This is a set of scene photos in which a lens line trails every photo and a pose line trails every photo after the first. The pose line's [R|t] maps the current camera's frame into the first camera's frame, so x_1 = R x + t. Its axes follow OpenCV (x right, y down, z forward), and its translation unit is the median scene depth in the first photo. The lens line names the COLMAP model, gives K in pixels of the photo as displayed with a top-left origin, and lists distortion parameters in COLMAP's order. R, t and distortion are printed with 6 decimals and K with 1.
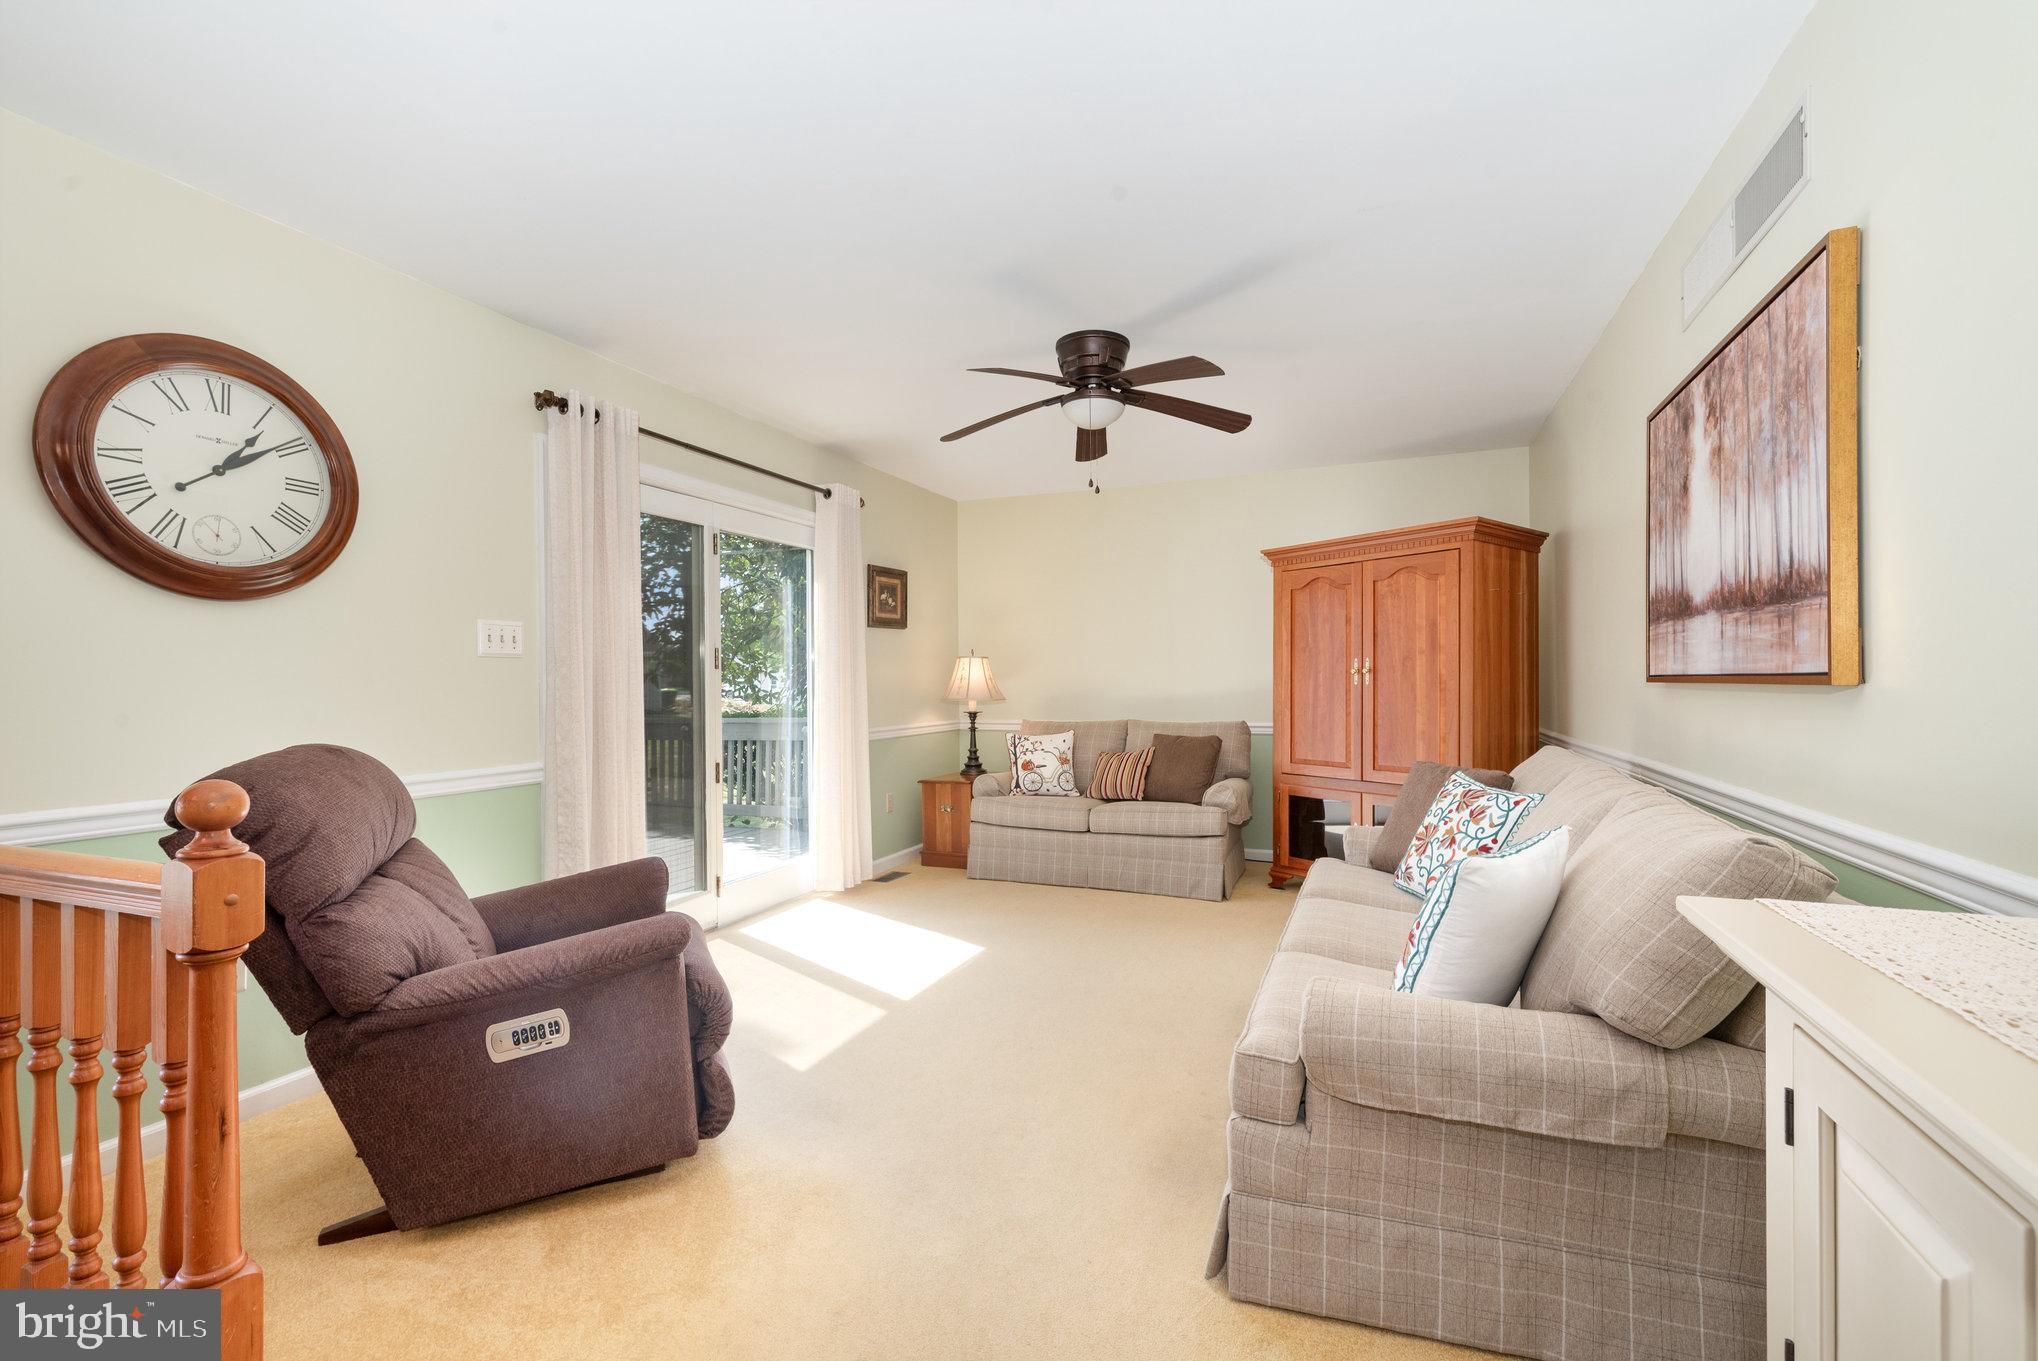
lens RADIAL K [[890.9, 0, 1021.9], [0, 890.9, 680.9], [0, 0, 1]] dist [-0.002356, 0.000316]
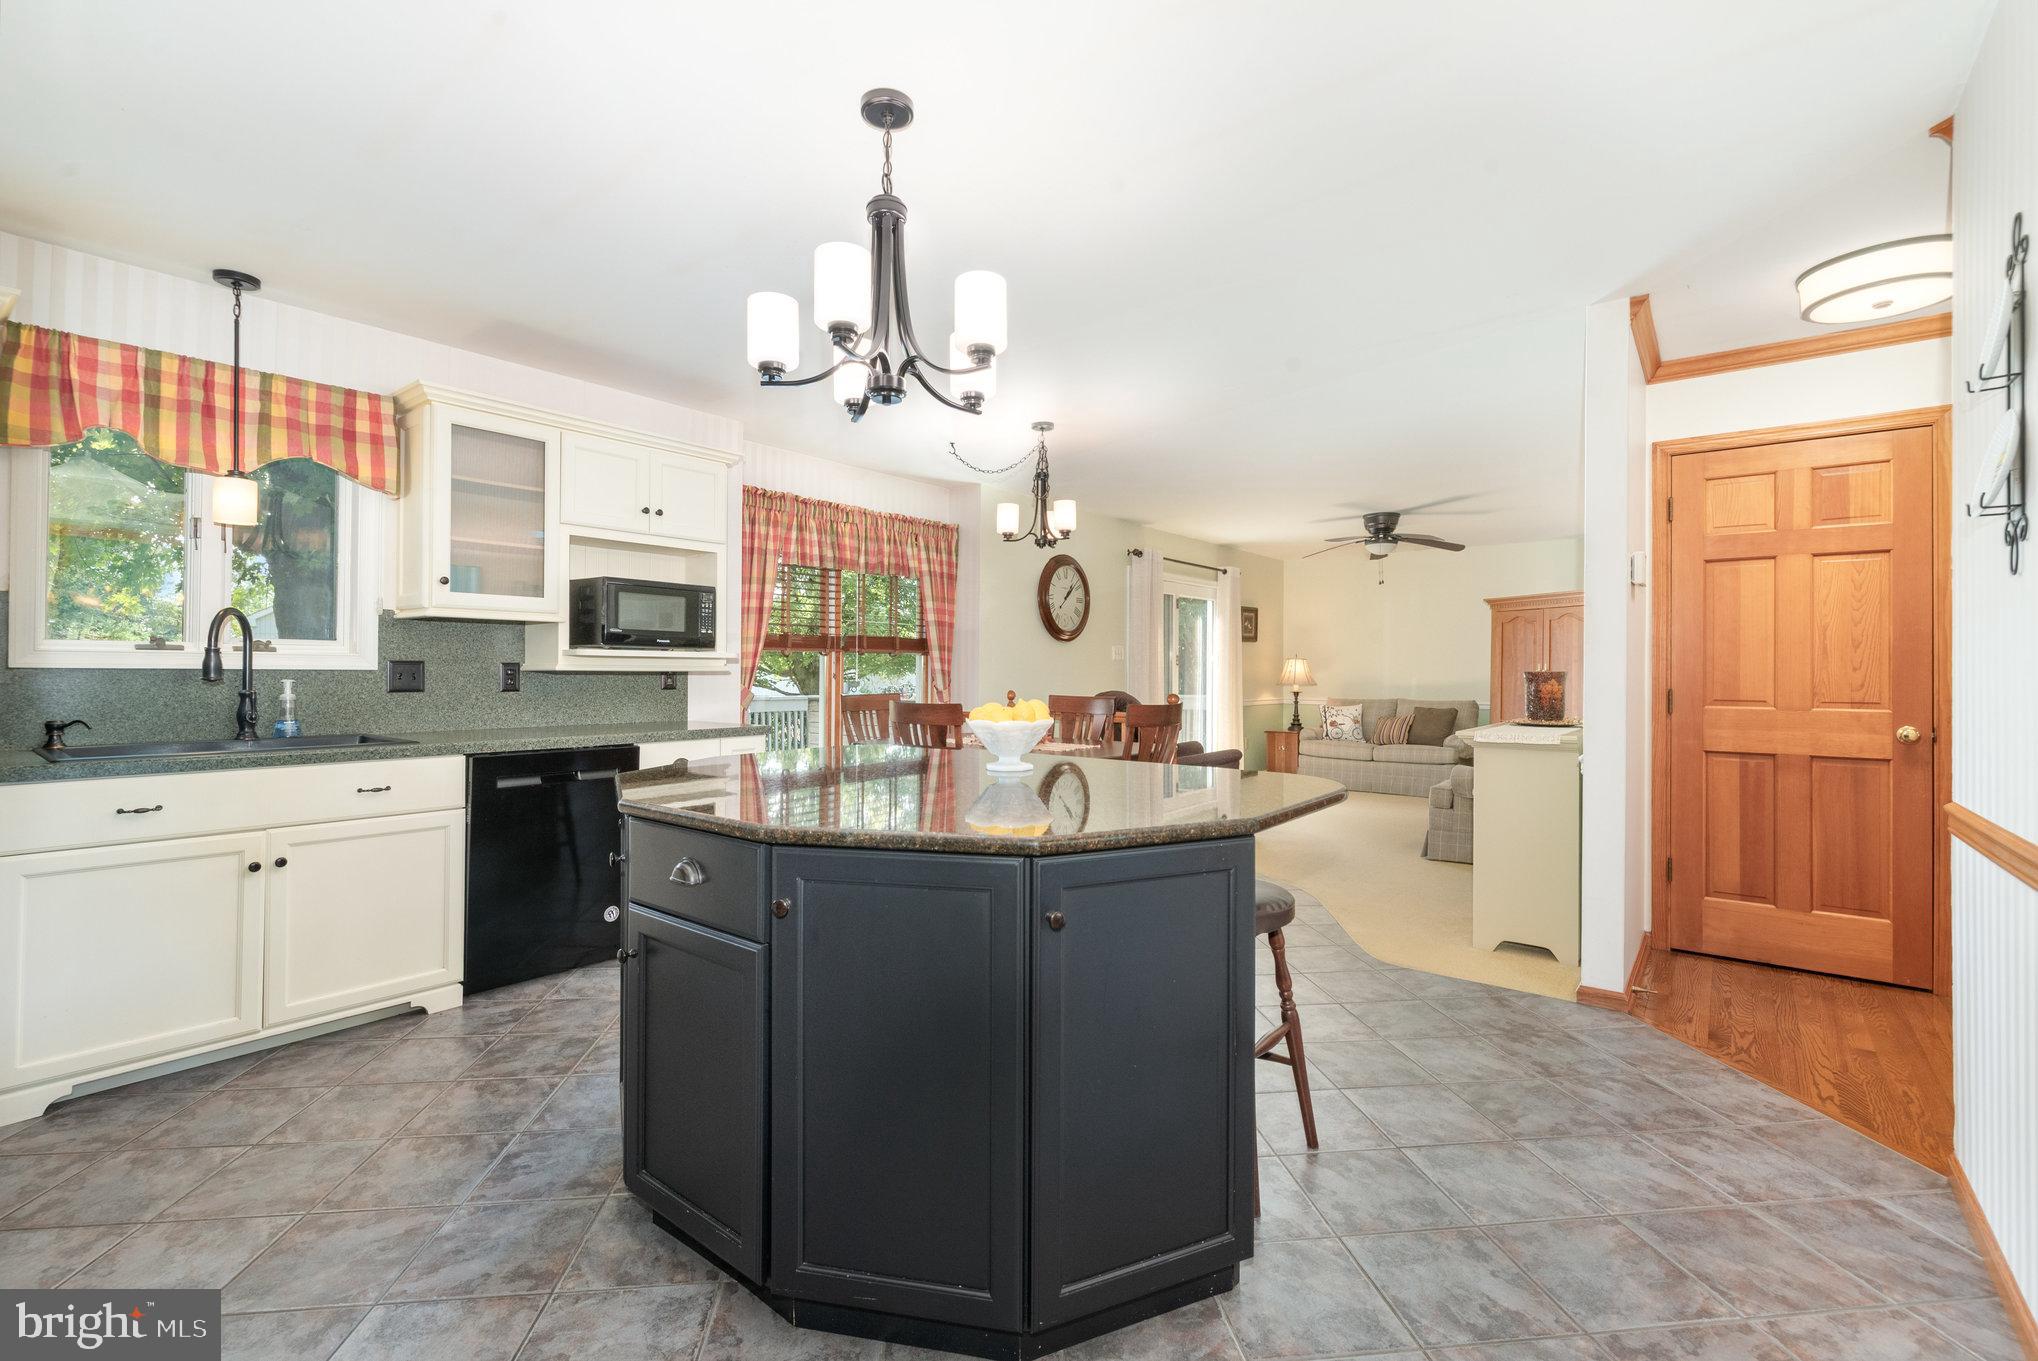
lens RADIAL K [[890.9, 0, 1019.6], [0, 890.9, 667.1], [0, 0, 1]] dist [-0.002356, 0.000316]
pose [[0.960053, 0.013341, -0.279501, -0.104350], [-0.014385, 0.999895, -0.001682, -0.001369], [0.279449, 0.005635, 0.960144, -0.878751]]
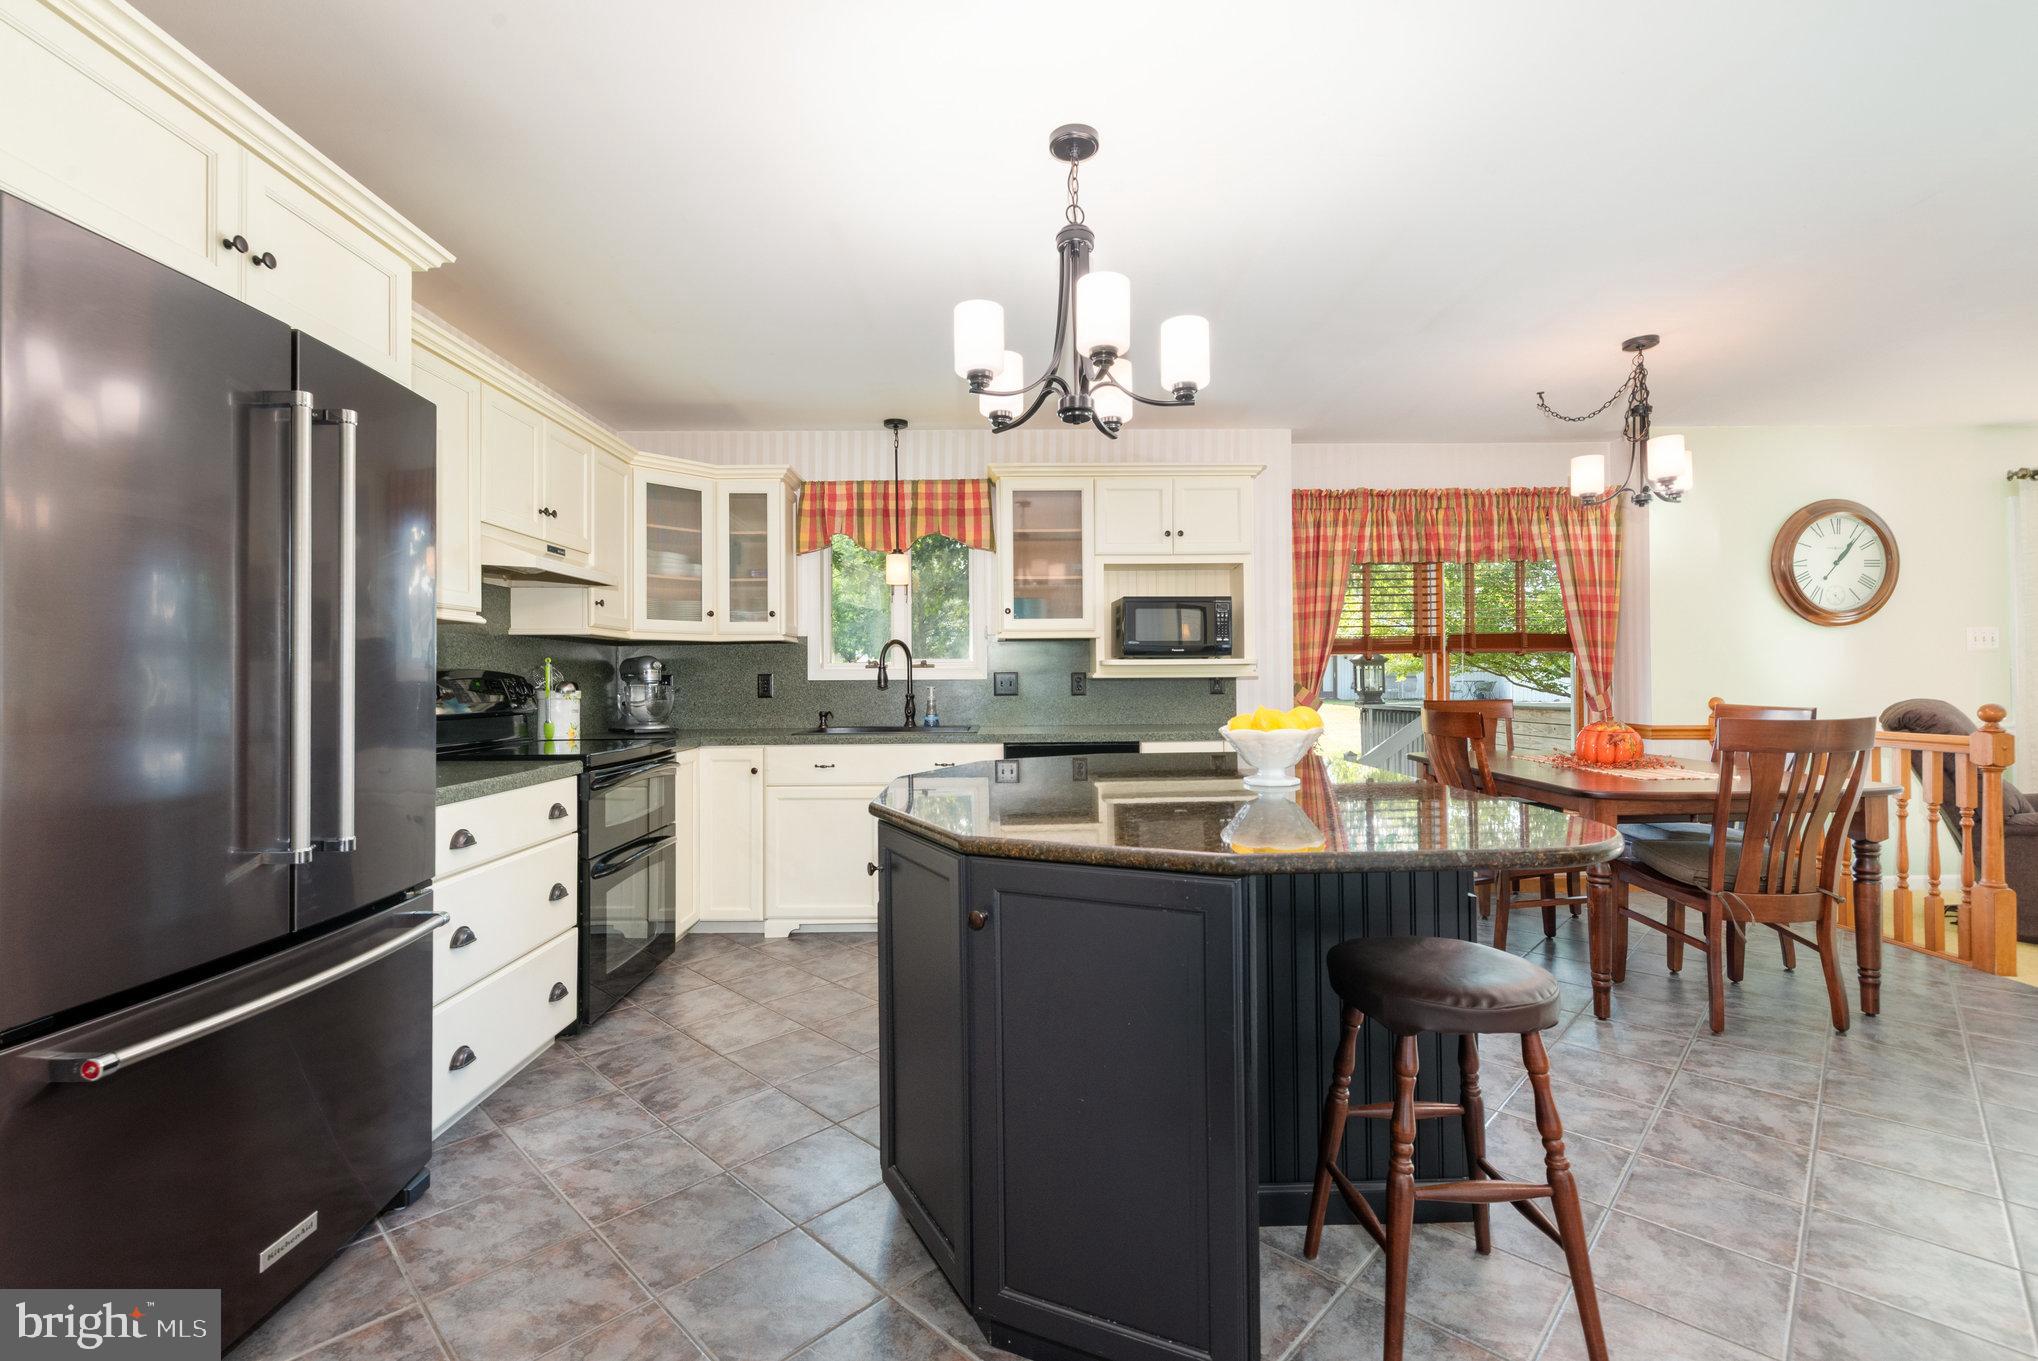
lens RADIAL K [[890.9, 0, 1022.4], [0, 890.9, 676.5], [0, 0, 1]] dist [-0.002356, 0.000316]
pose [[0.397474, 0.004601, -0.917602, 0.101344], [0.006422, 0.999949, 0.007796, -0.003156], [0.917591, -0.008991, 0.397424, -0.703402]]
